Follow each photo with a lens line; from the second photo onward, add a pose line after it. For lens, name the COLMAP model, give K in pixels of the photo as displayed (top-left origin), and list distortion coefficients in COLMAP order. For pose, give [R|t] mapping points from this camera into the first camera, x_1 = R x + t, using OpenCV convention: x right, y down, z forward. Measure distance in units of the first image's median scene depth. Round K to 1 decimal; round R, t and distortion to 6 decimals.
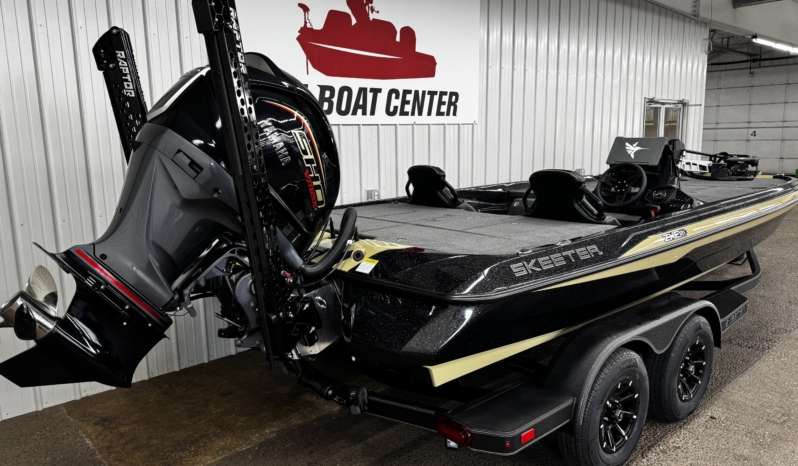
lens RADIAL K [[572.2, 0, 381.4], [0, 572.2, 225.7], [0, 0, 1]] dist [0.088041, -0.000893]
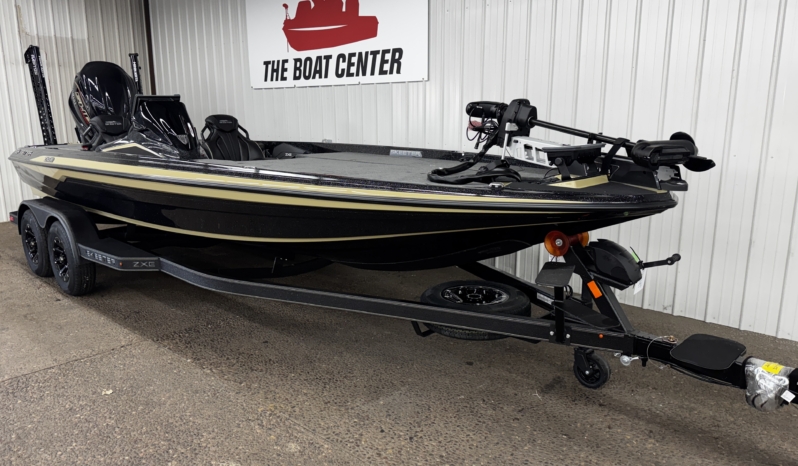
lens RADIAL K [[564.1, 0, 399.0], [0, 564.1, 233.0], [0, 0, 1]] dist [-0.001852, -0.007074]
pose [[0.126875, 0.223423, -0.966429, 1.208272], [-0.160231, 0.966123, 0.202317, -0.138002], [0.978892, 0.129183, 0.158376, 0.979980]]
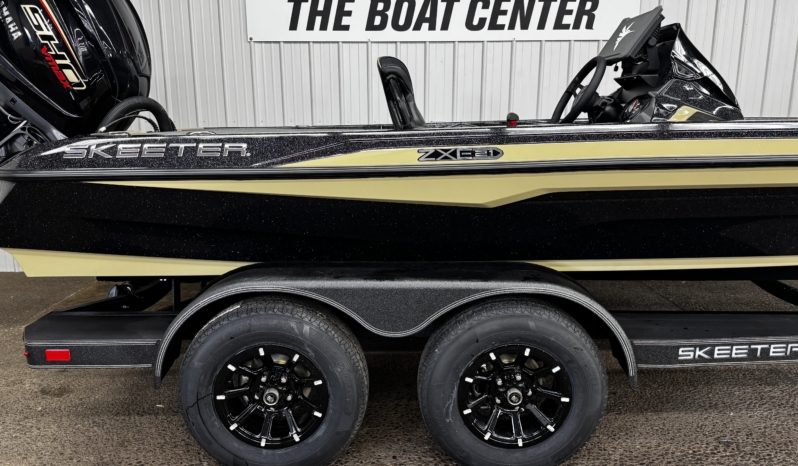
lens RADIAL K [[564.1, 0, 399.0], [0, 564.1, 233.0], [0, 0, 1]] dist [-0.001852, -0.007074]
pose [[0.751218, 0.148894, -0.643042, 0.493886], [-0.114648, 0.988850, 0.095030, 0.028841], [0.650021, 0.002335, 0.759912, 0.325458]]
